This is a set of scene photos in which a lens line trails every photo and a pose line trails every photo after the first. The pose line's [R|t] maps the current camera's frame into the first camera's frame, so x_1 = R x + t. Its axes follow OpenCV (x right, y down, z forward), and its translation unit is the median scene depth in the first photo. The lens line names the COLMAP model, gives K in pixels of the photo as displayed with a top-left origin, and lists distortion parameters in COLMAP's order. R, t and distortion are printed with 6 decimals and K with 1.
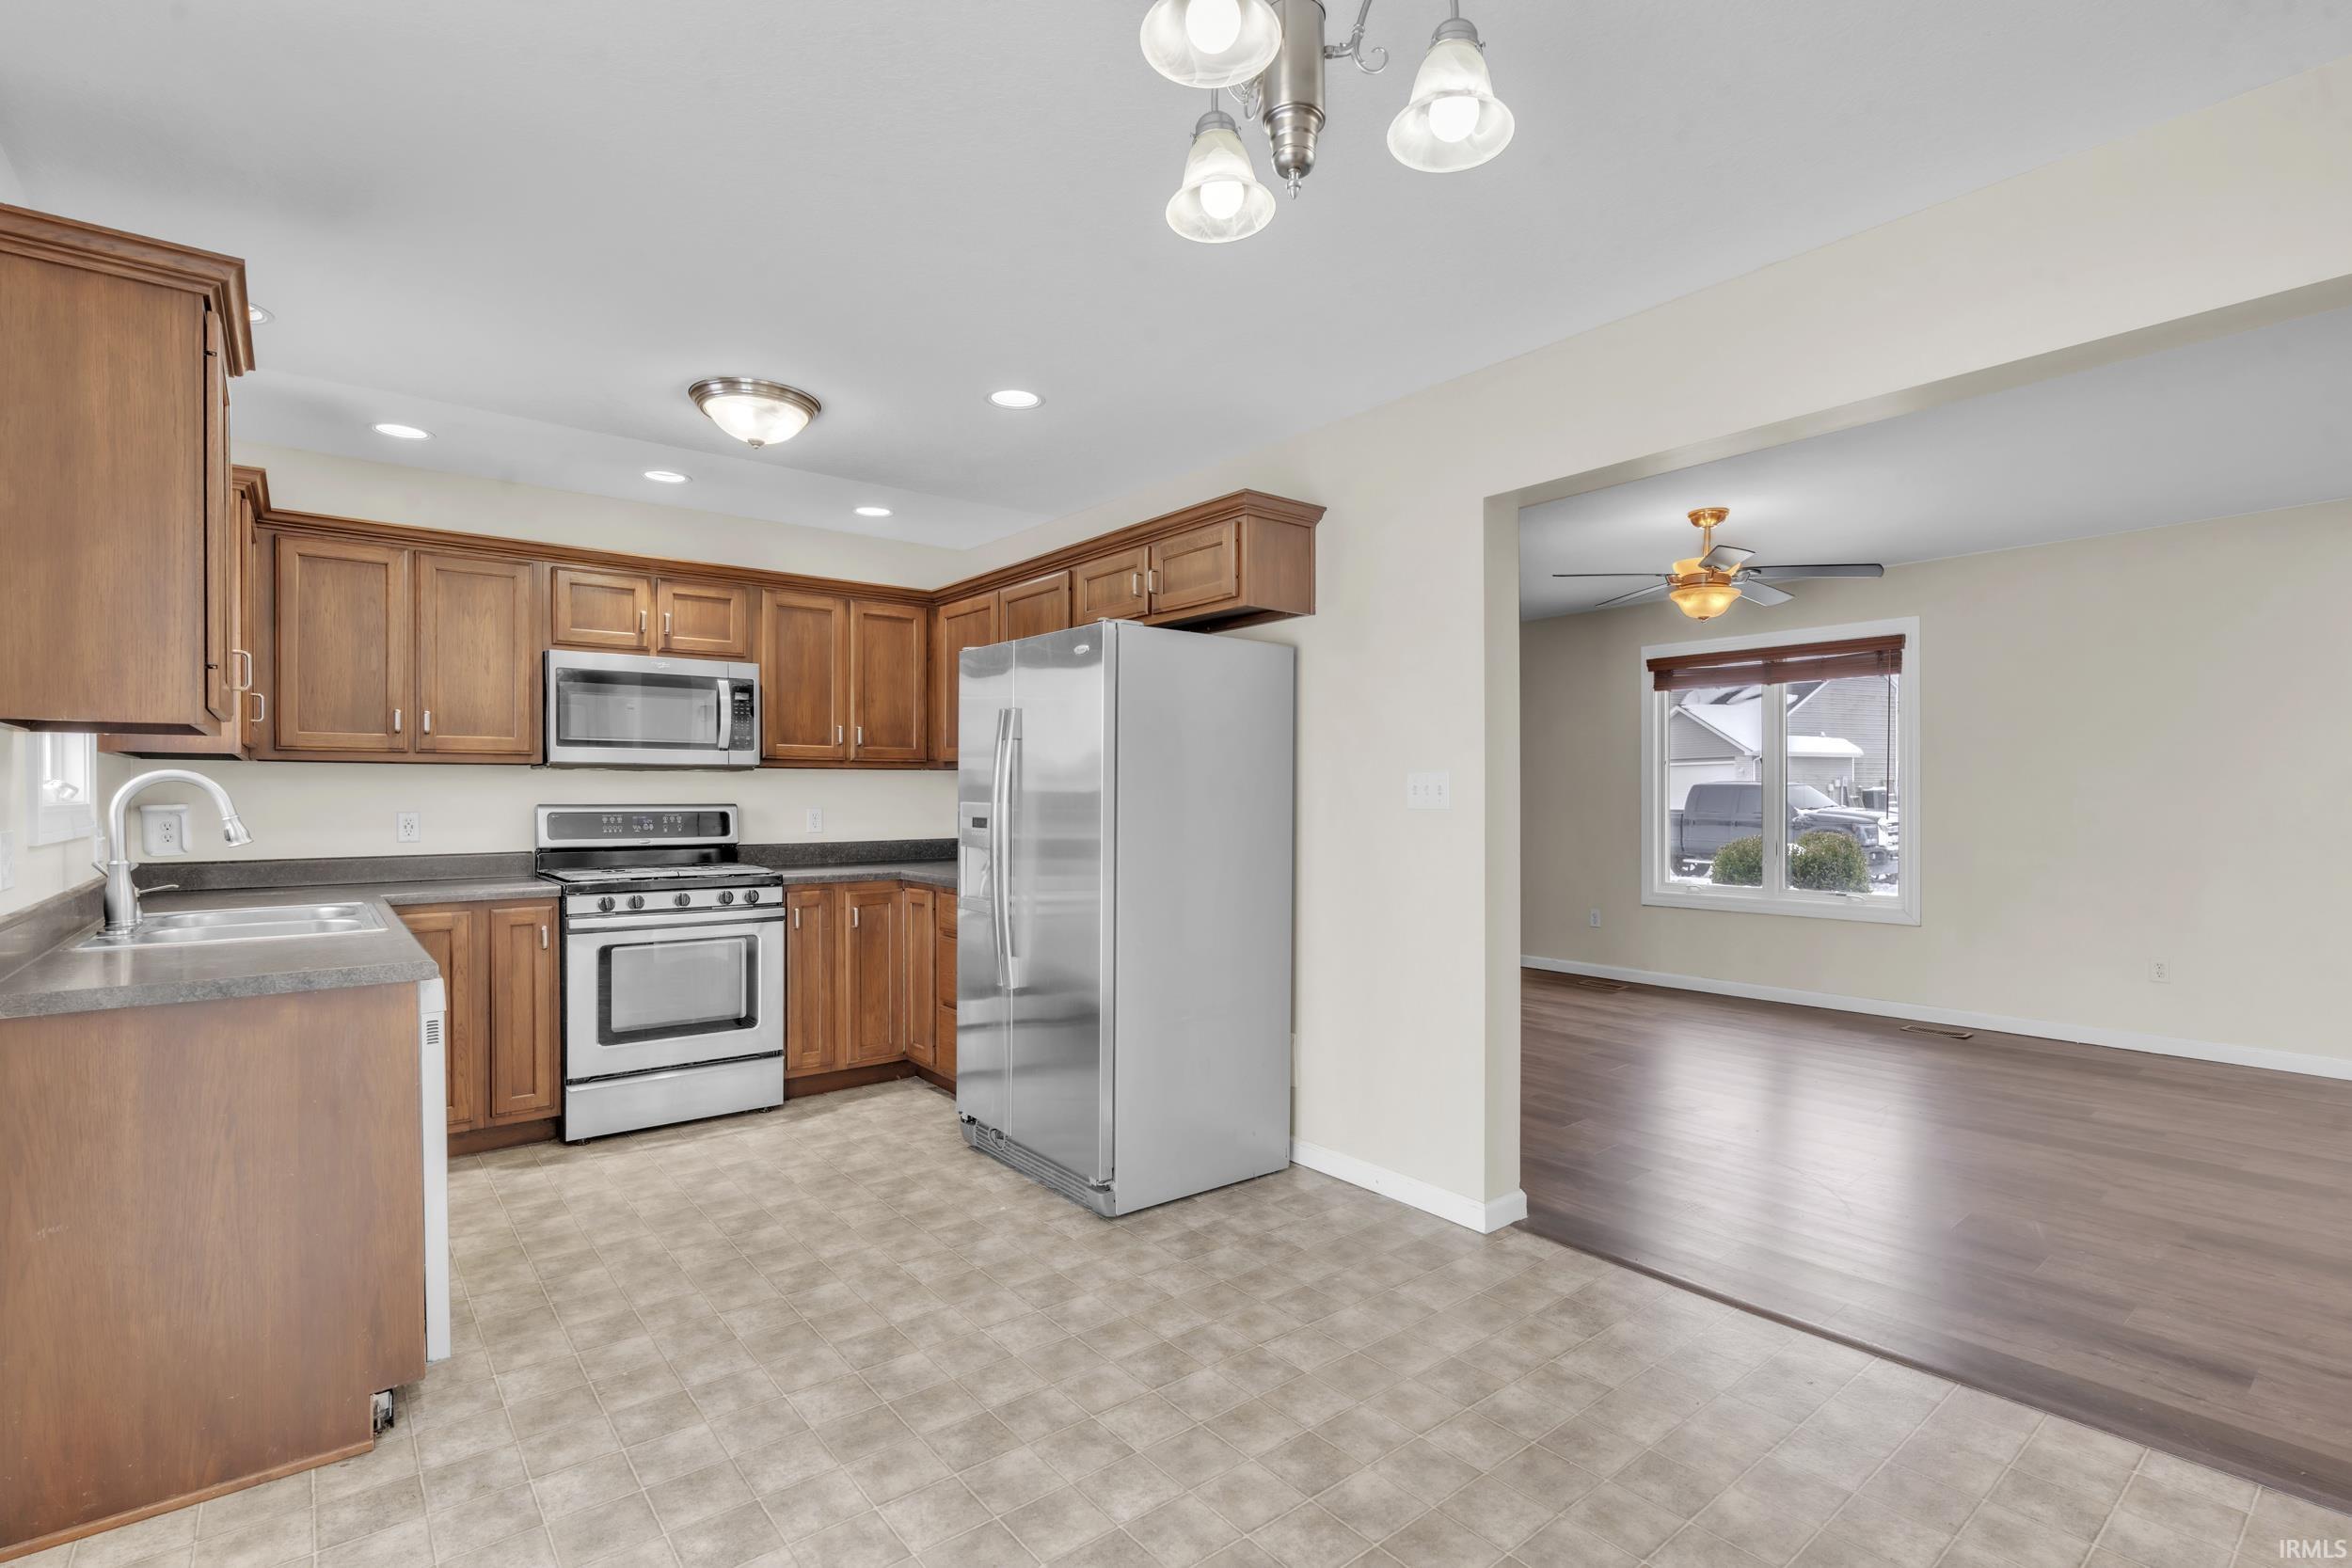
lens RADIAL K [[1090.3, 0, 1192.1], [0, 1090.3, 807.4], [0, 0, 1]] dist [-0.008302, 0.001907]
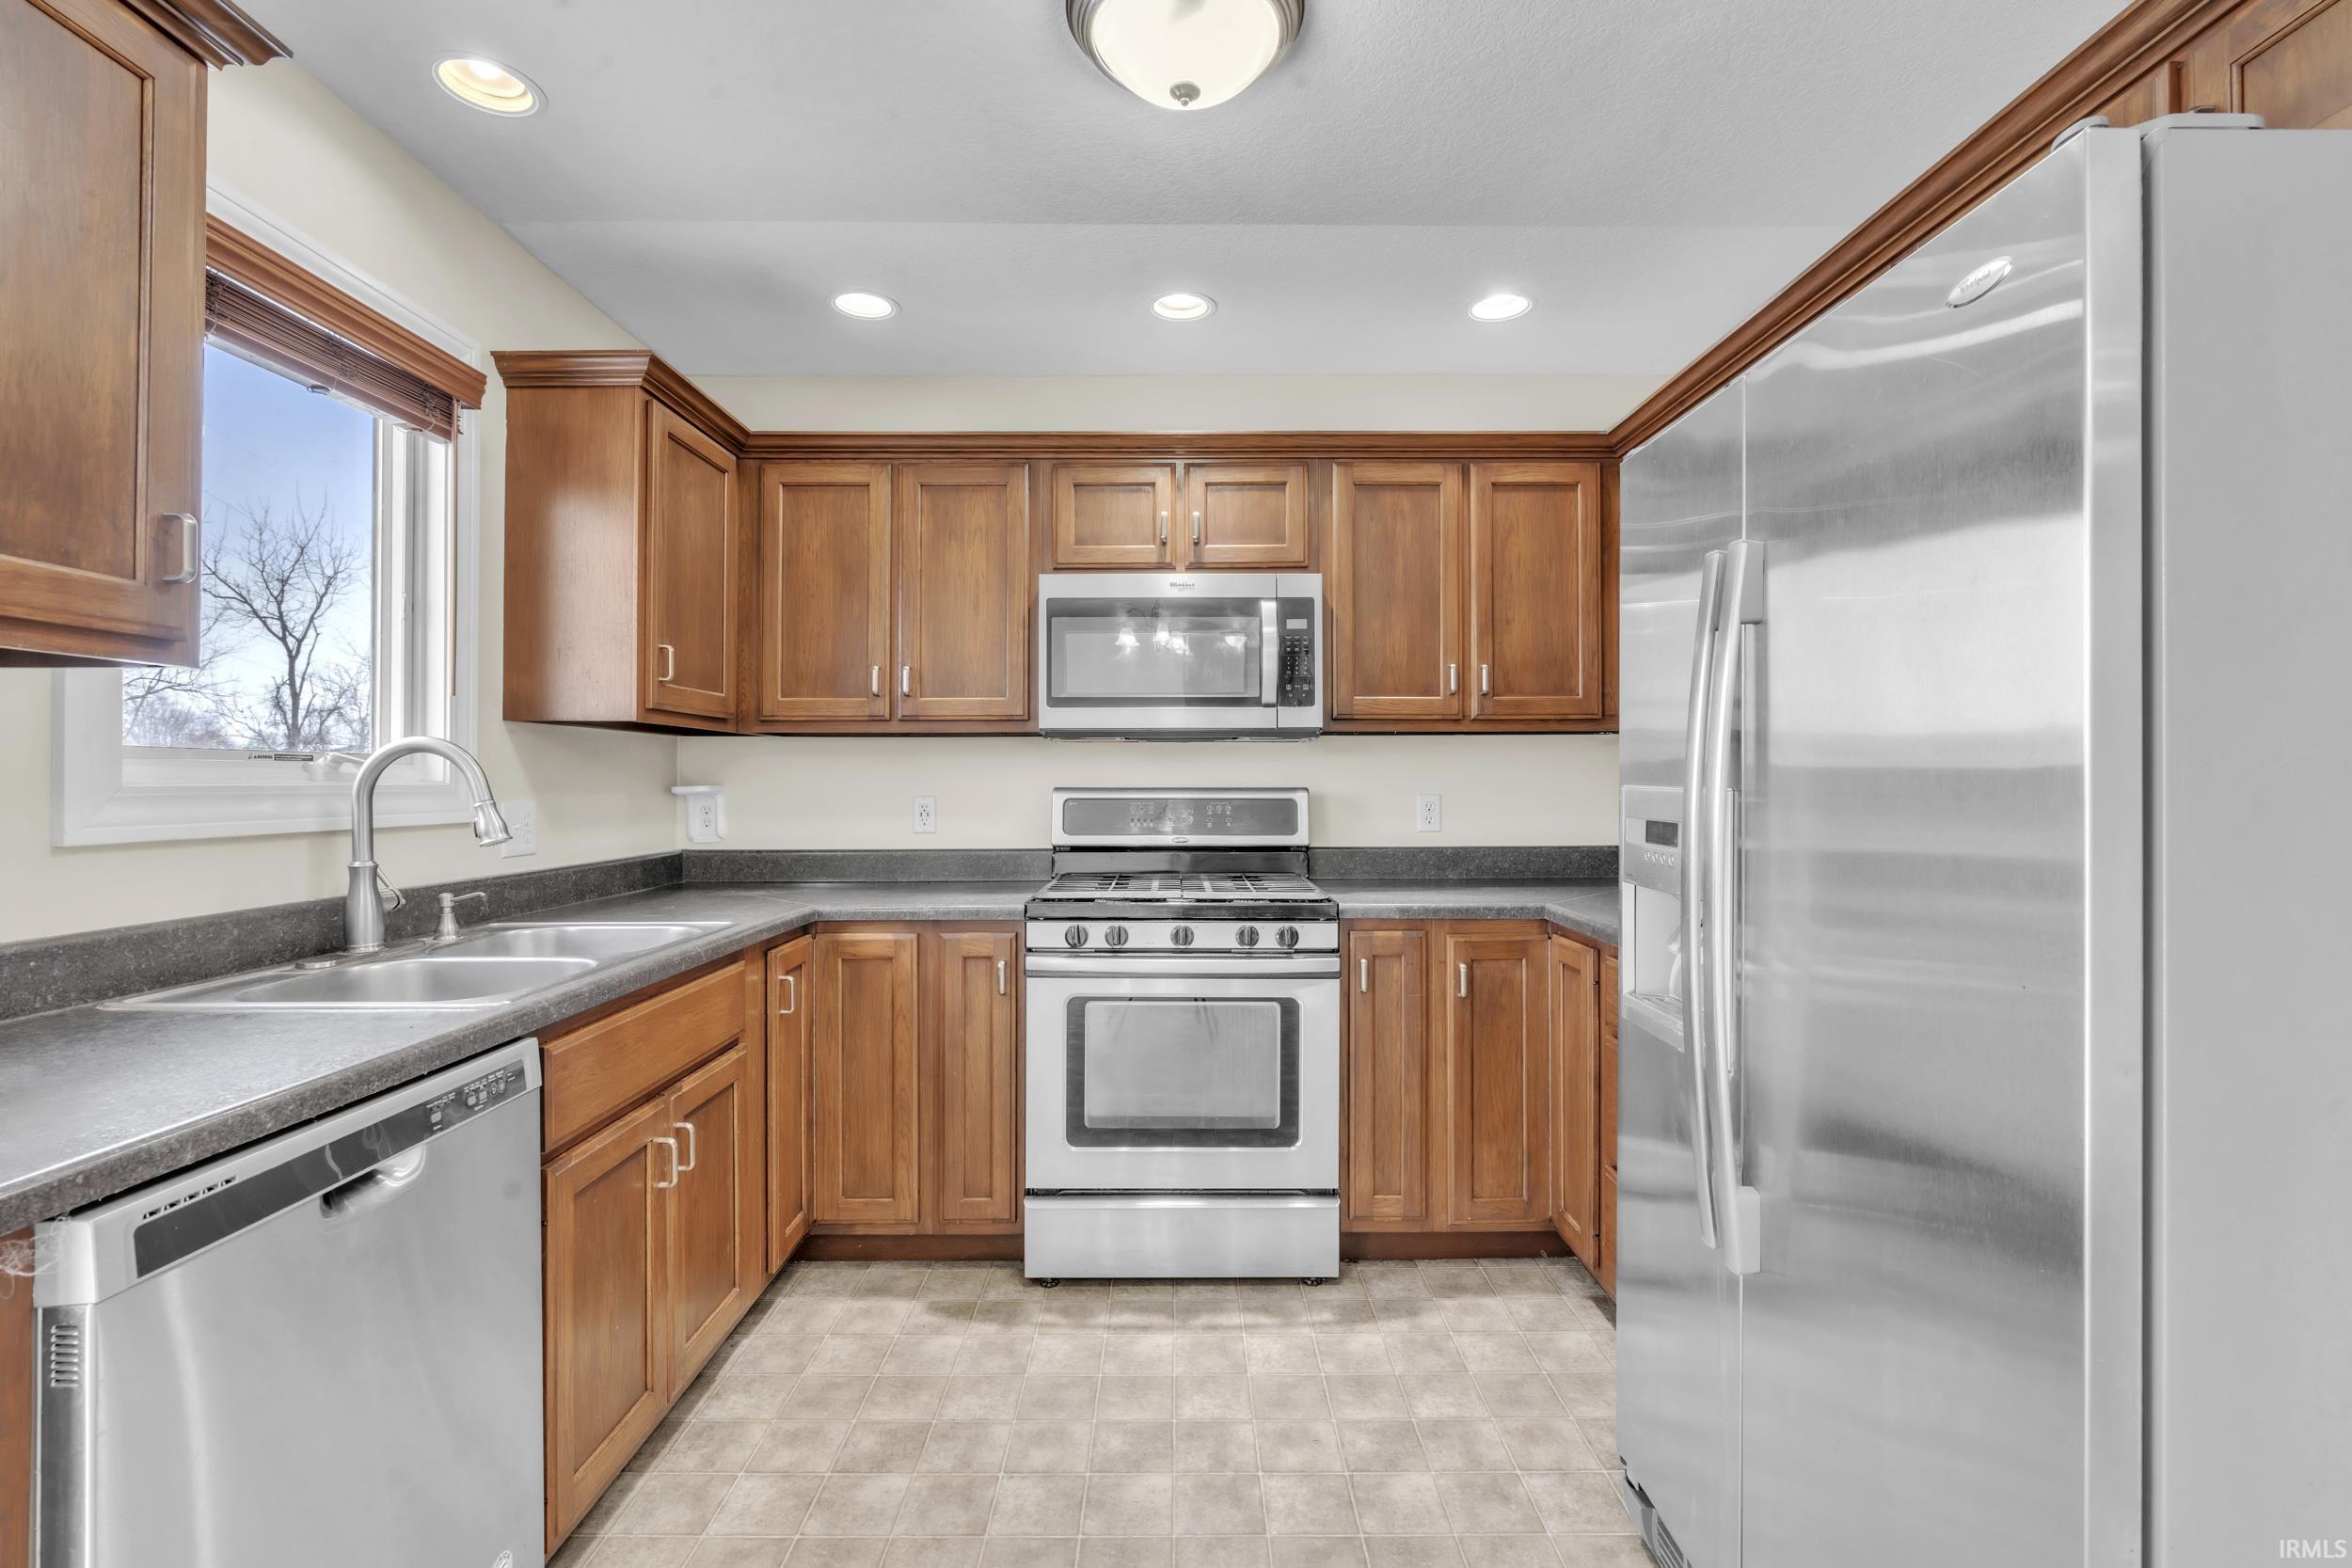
lens RADIAL K [[1050.8, 0, 1181.4], [0, 1050.8, 769.8], [0, 0, 1]] dist [-0.011649, 0.002327]
pose [[0.773287, -0.006451, -0.634023, -0.076838], [-0.007745, 0.999778, -0.019618, -0.001562], [0.634009, 0.020081, 0.773065, 0.546769]]
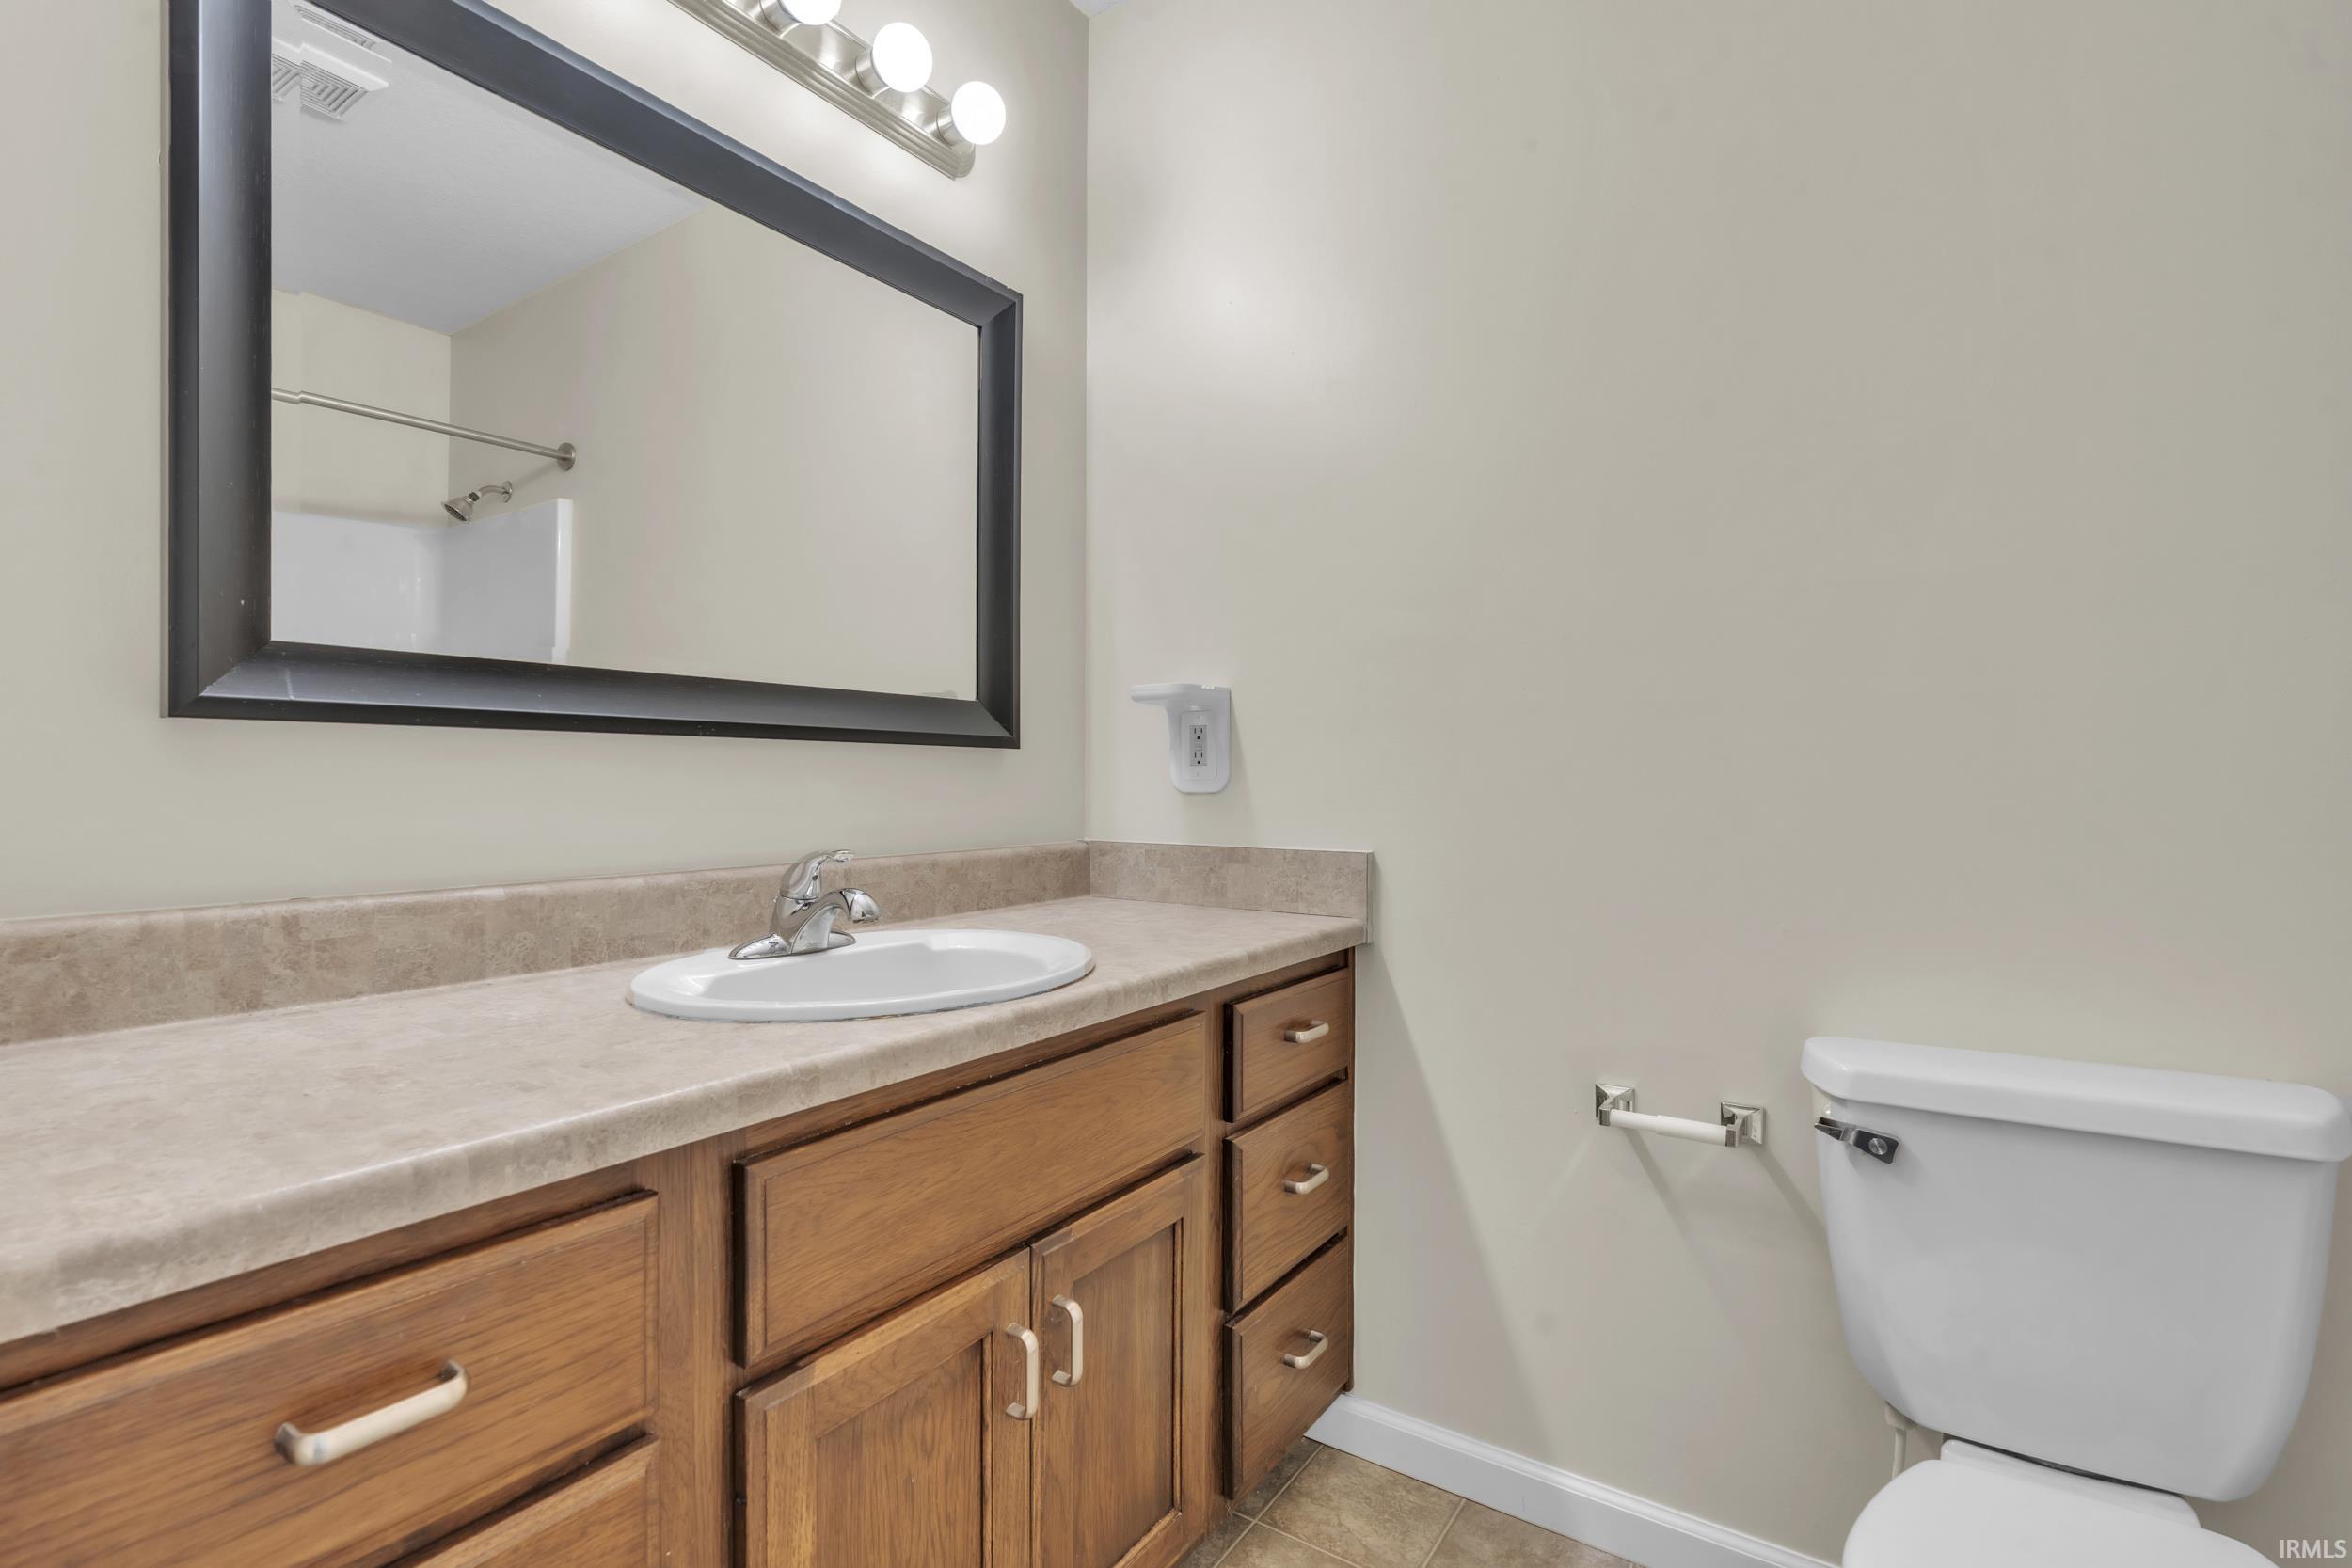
lens RADIAL K [[1050.8, 0, 1184.5], [0, 1050.8, 779.9], [0, 0, 1]] dist [-0.011649, 0.002327]
pose [[0.243498, -0.000159, -0.969901, -0.276102], [-0.004561, 0.999989, -0.001309, 0.008899], [0.969891, 0.004742, 0.243494, 0.746726]]
